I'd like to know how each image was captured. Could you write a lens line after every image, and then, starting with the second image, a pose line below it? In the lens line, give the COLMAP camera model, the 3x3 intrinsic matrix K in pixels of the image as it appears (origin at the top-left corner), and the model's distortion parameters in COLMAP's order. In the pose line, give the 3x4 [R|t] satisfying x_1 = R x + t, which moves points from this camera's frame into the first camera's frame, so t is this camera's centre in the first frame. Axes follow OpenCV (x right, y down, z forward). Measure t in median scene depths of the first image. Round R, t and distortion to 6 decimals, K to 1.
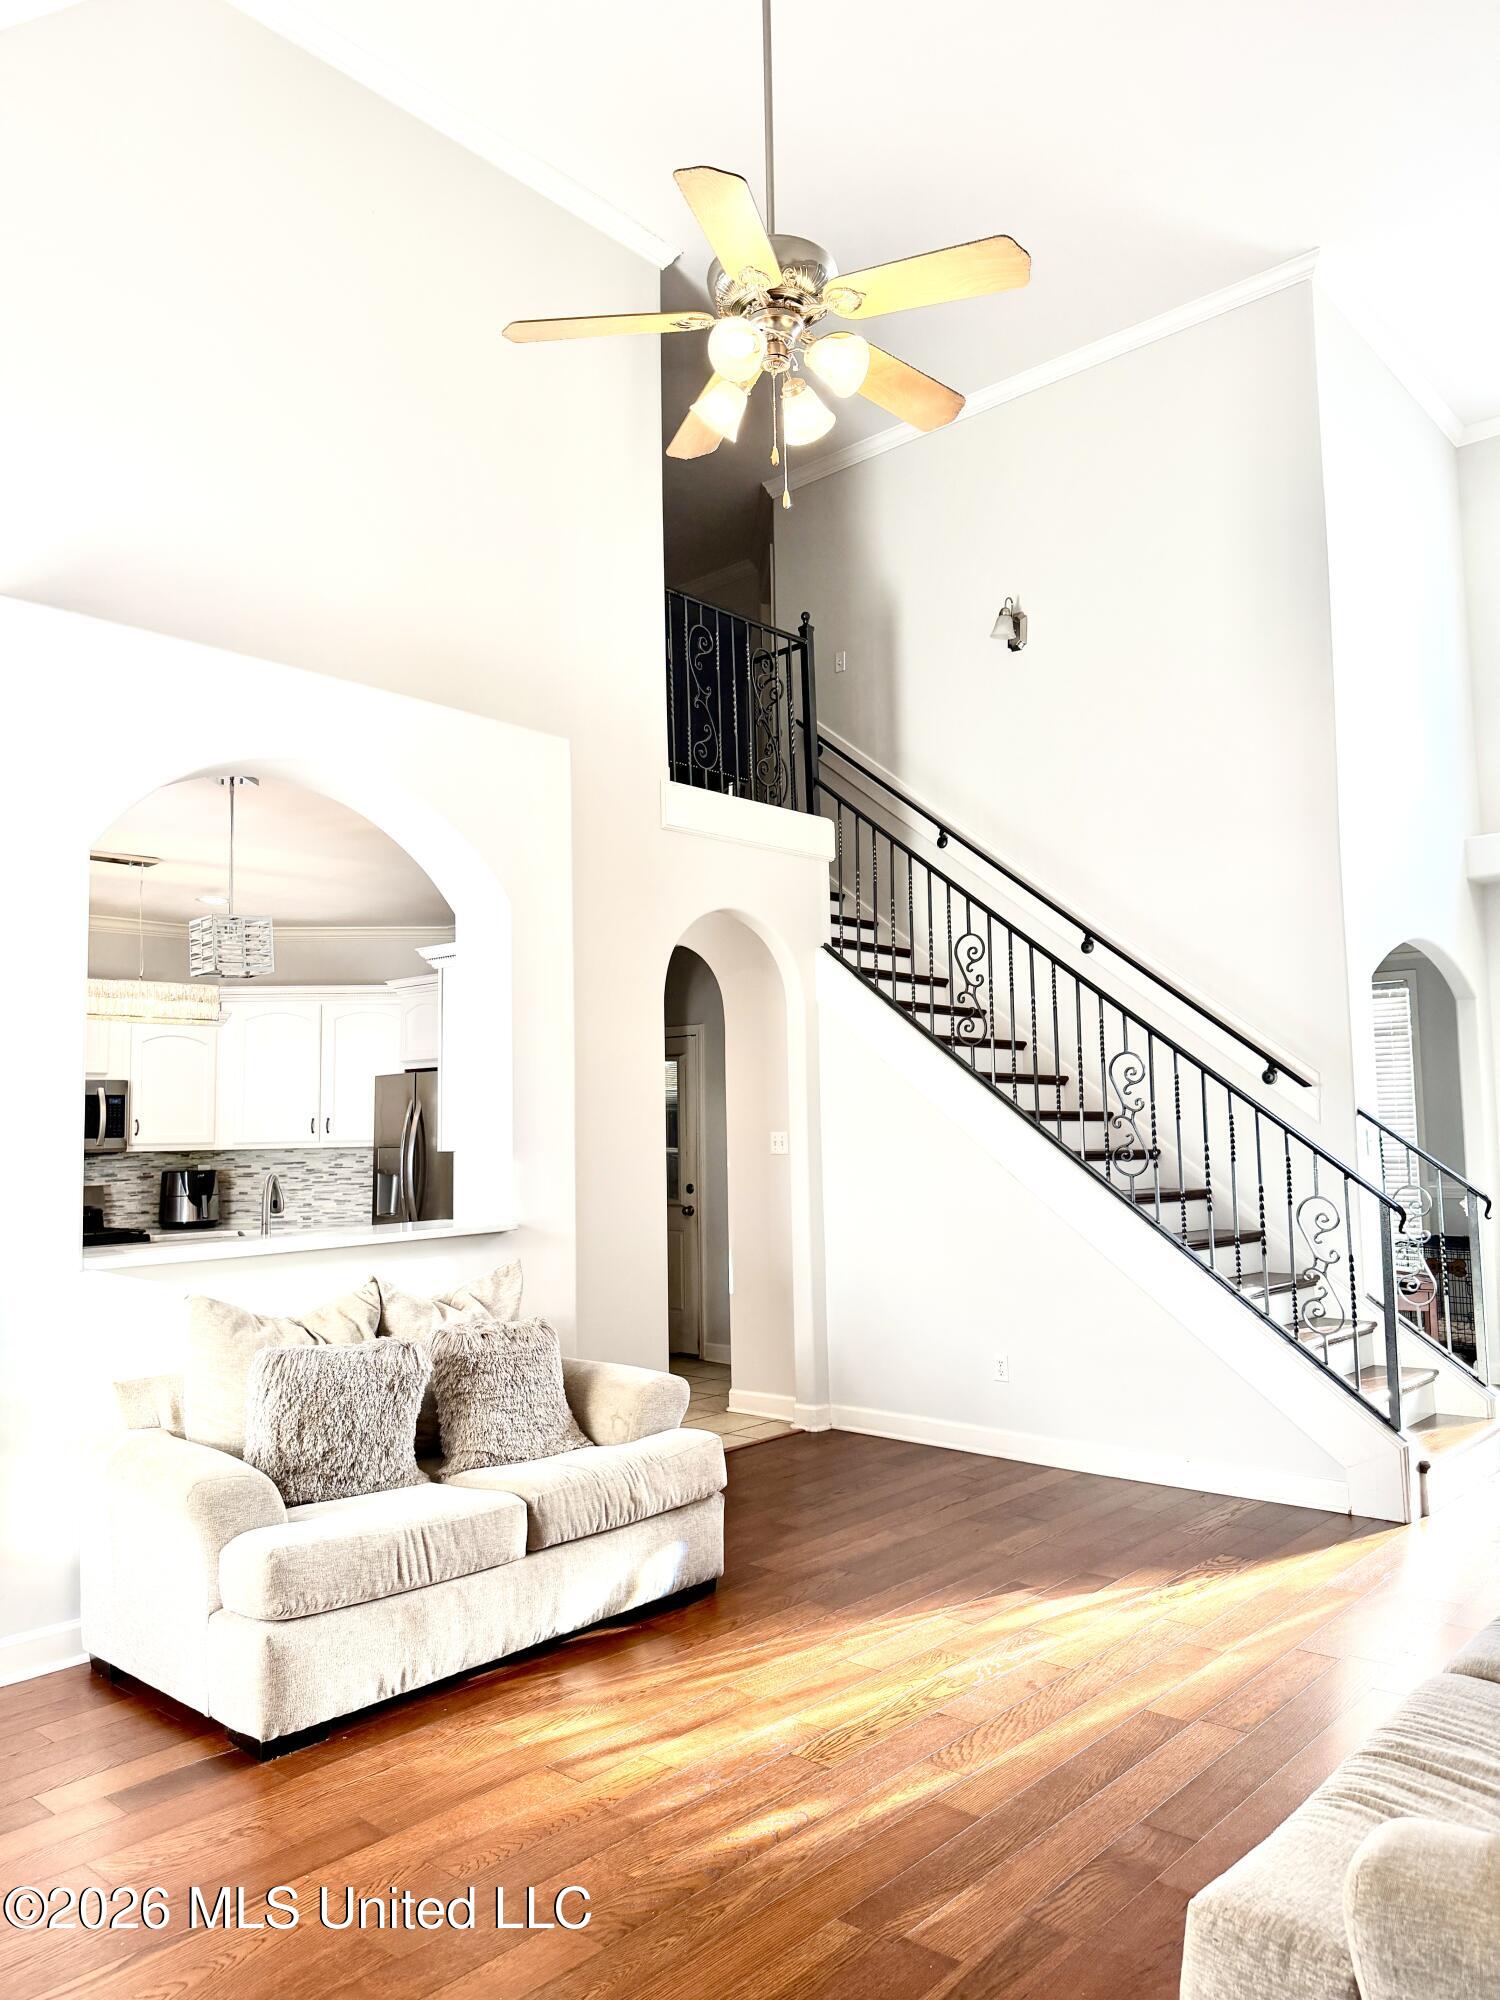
lens RADIAL K [[1395.5, 0, 750.9], [0, 1395.5, 1005.6], [0, 0, 1]] dist [0.179906, -0.379843]
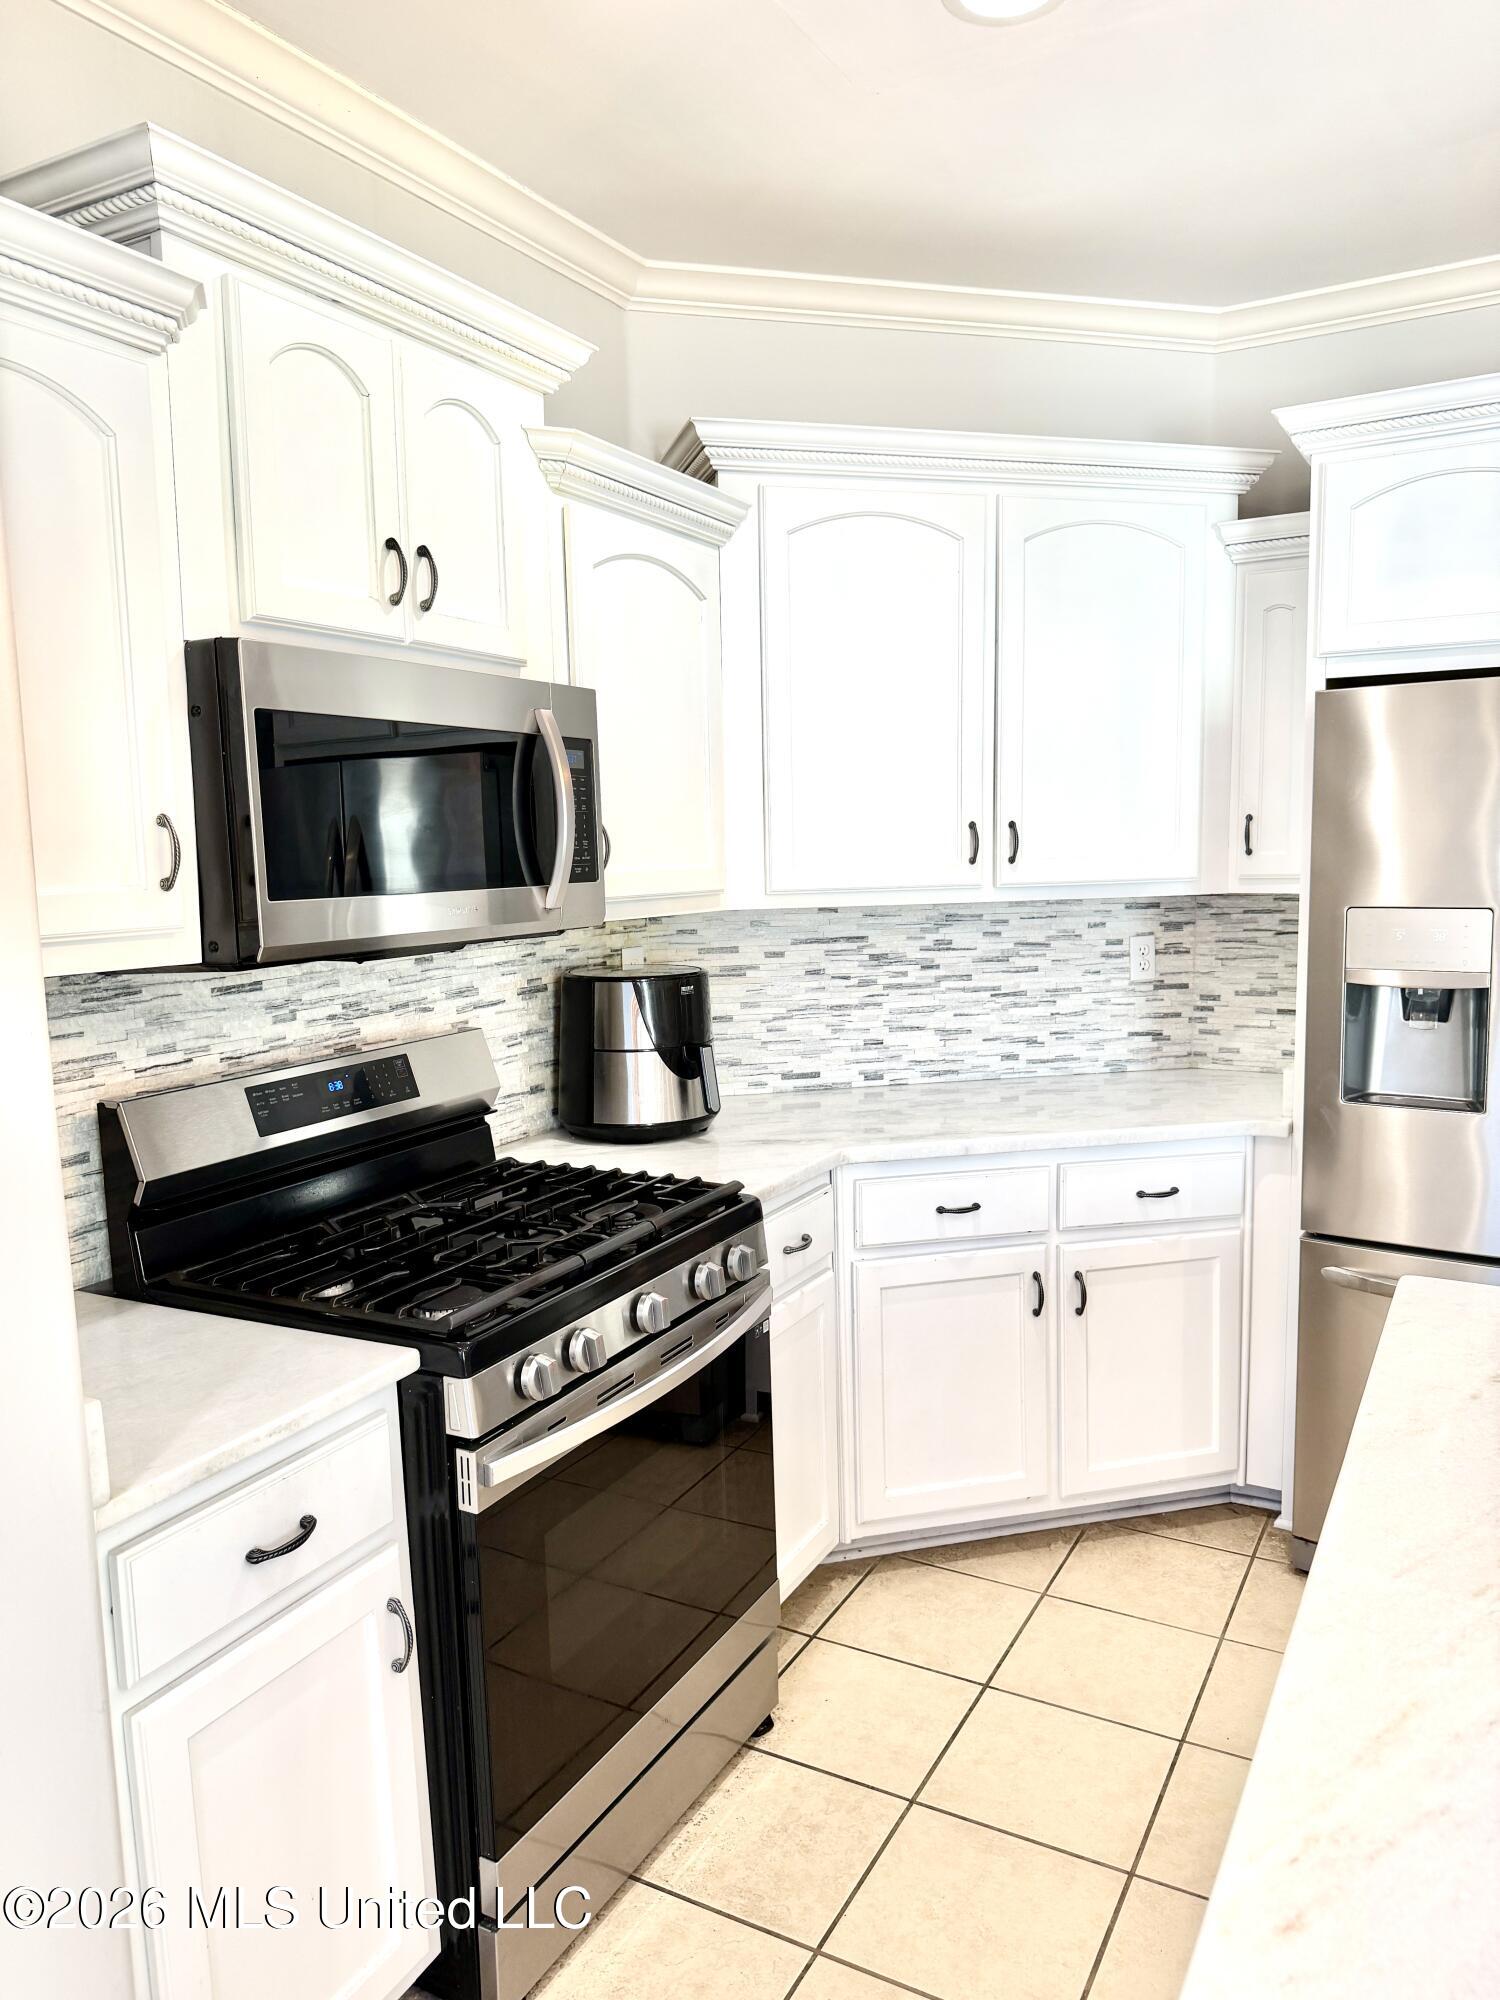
lens RADIAL K [[1395.5, 0, 750.9], [0, 1395.5, 1005.6], [0, 0, 1]] dist [0.179906, -0.379843]
pose [[0.974042, -0.028118, 0.224615, -0.478092], [-0.017290, 0.980116, 0.197670, 0.058916], [-0.225707, -0.196423, 0.954188, 0.701534]]
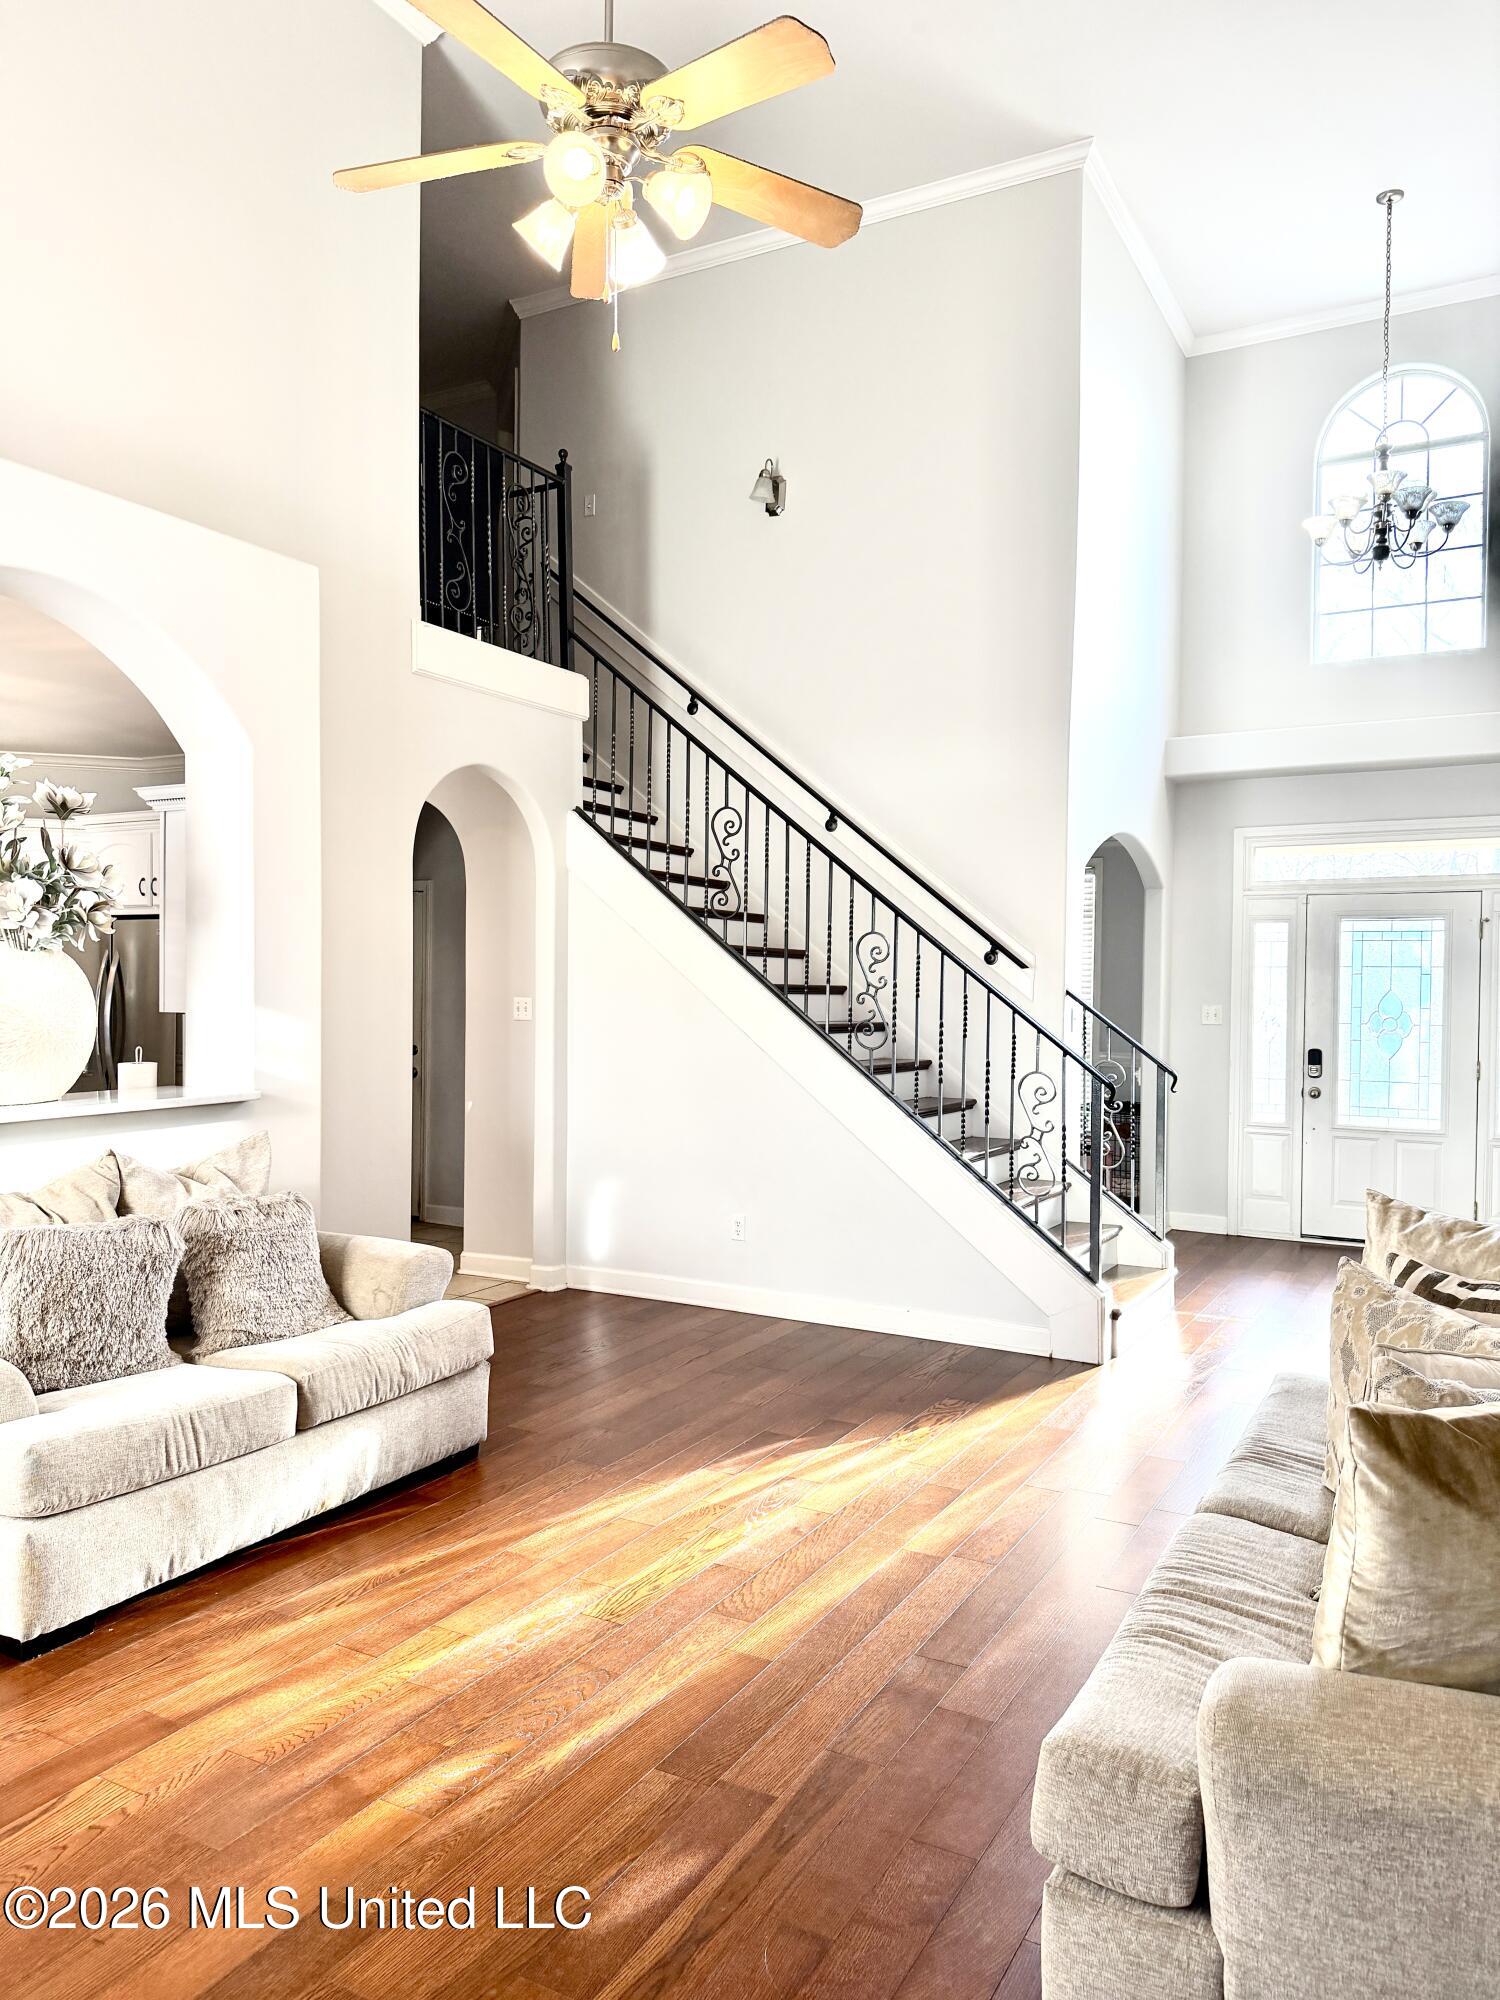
lens RADIAL K [[1395.5, 0, 750.9], [0, 1395.5, 1005.6], [0, 0, 1]] dist [0.179906, -0.379843]
pose [[0.973774, 0.024257, 0.226219, -0.051164], [-0.047879, 0.993882, 0.099527, -0.010688], [-0.222421, -0.107748, 0.968978, 0.011100]]
